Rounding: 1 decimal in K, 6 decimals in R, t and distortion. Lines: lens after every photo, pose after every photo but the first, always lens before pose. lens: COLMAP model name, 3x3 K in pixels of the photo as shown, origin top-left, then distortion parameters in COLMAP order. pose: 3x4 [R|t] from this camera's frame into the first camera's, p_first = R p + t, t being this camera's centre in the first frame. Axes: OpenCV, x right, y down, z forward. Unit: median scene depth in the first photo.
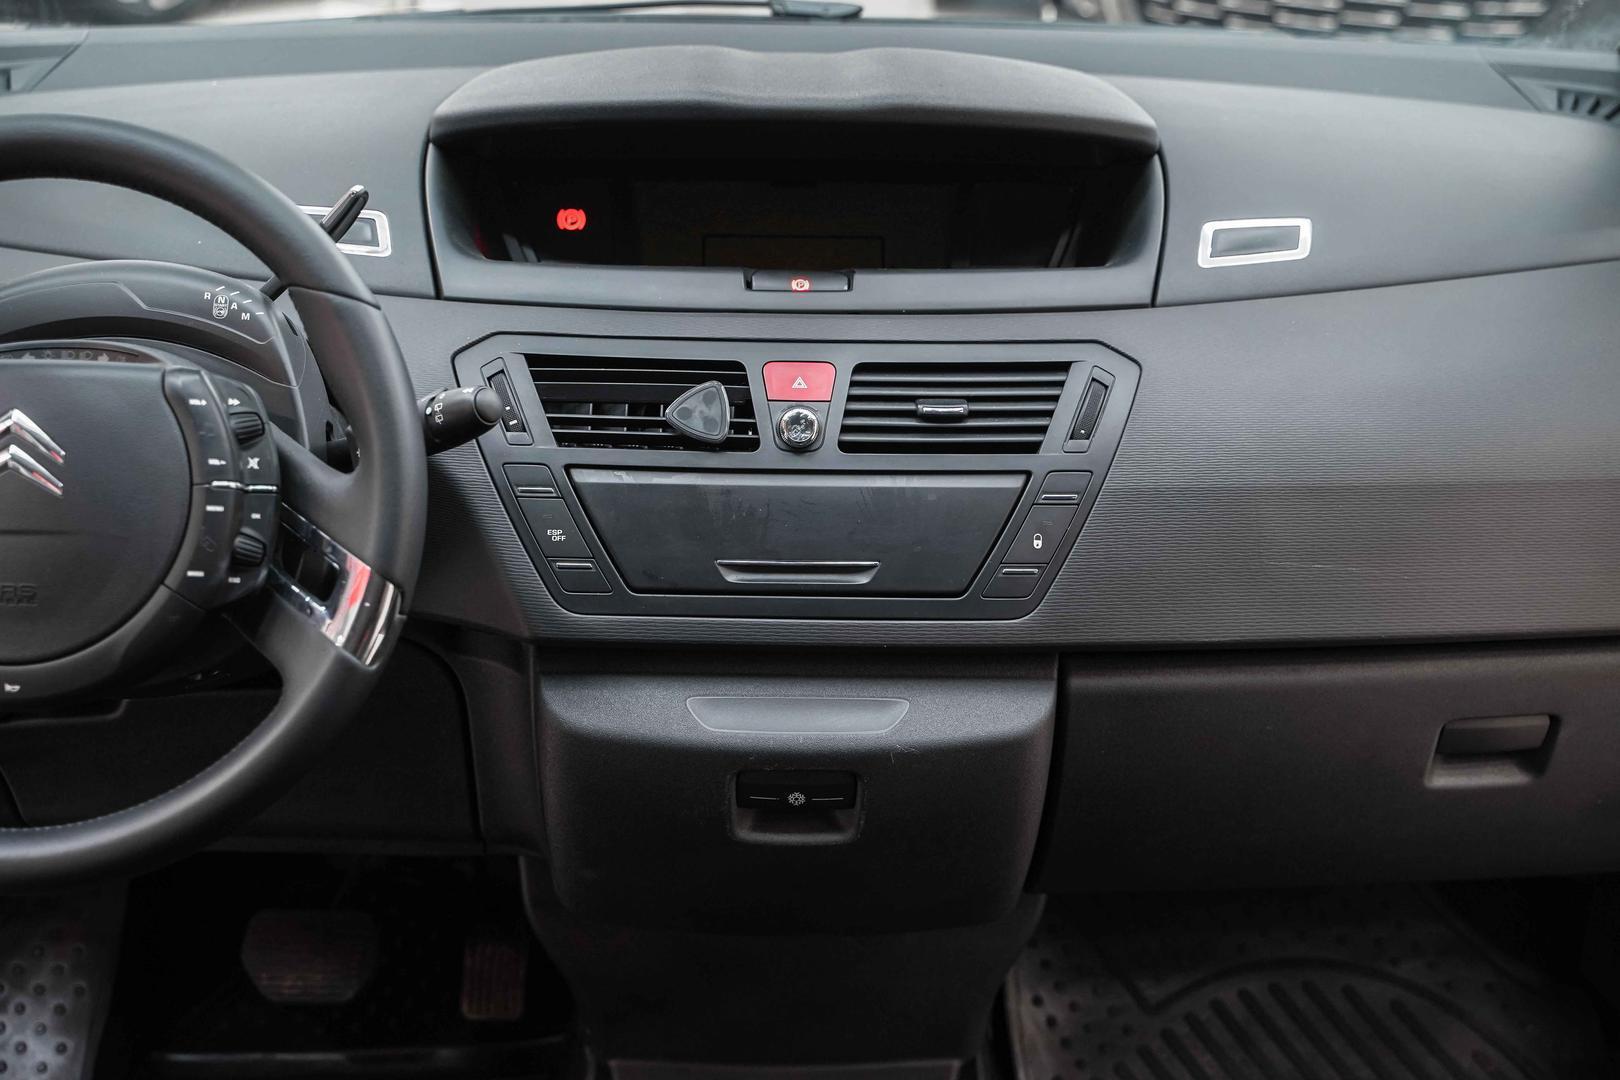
lens RADIAL K [[2162.1, 0, 768.3], [0, 2162.1, 610.2], [0, 0, 1]] dist [0.034924, 0.000000]
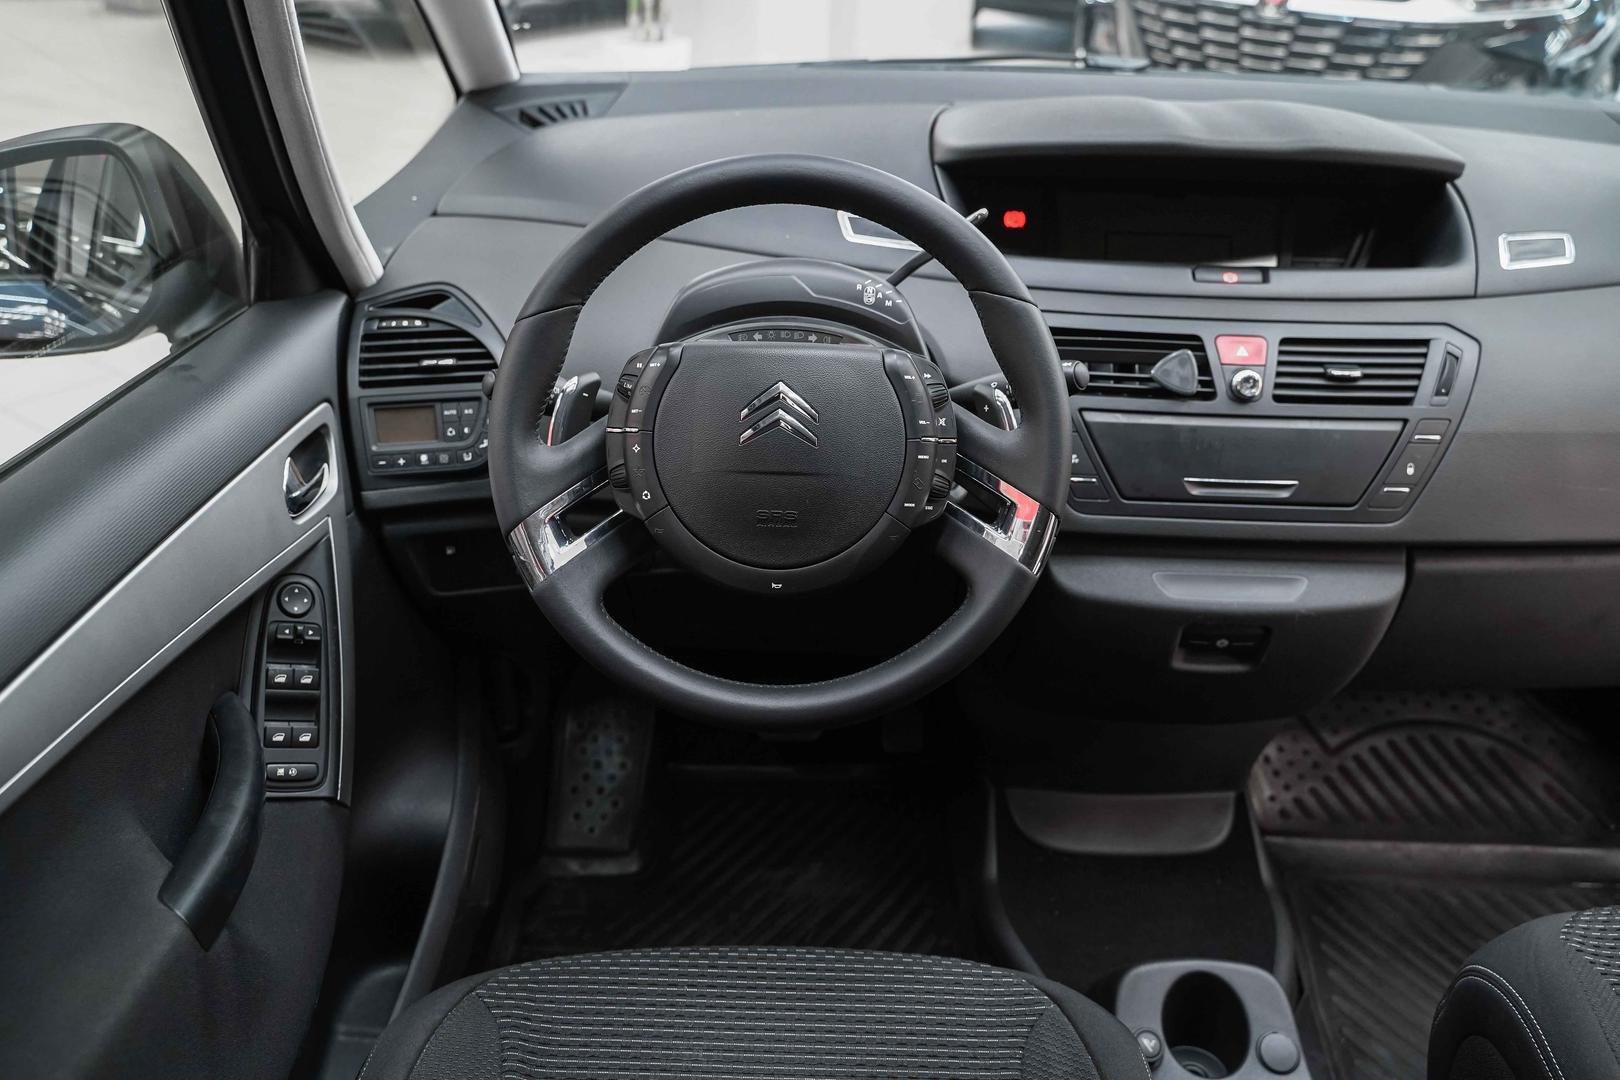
lens RADIAL K [[1287.3, 0, 784.5], [0, 1287.3, 560.0], [0, 0, 1]] dist [0.001821, 0.018482]
pose [[0.999795, 0.019210, 0.006379, -0.285812], [-0.019815, 0.993196, 0.114757, -0.060830], [-0.004131, -0.114860, 0.993373, 0.155565]]
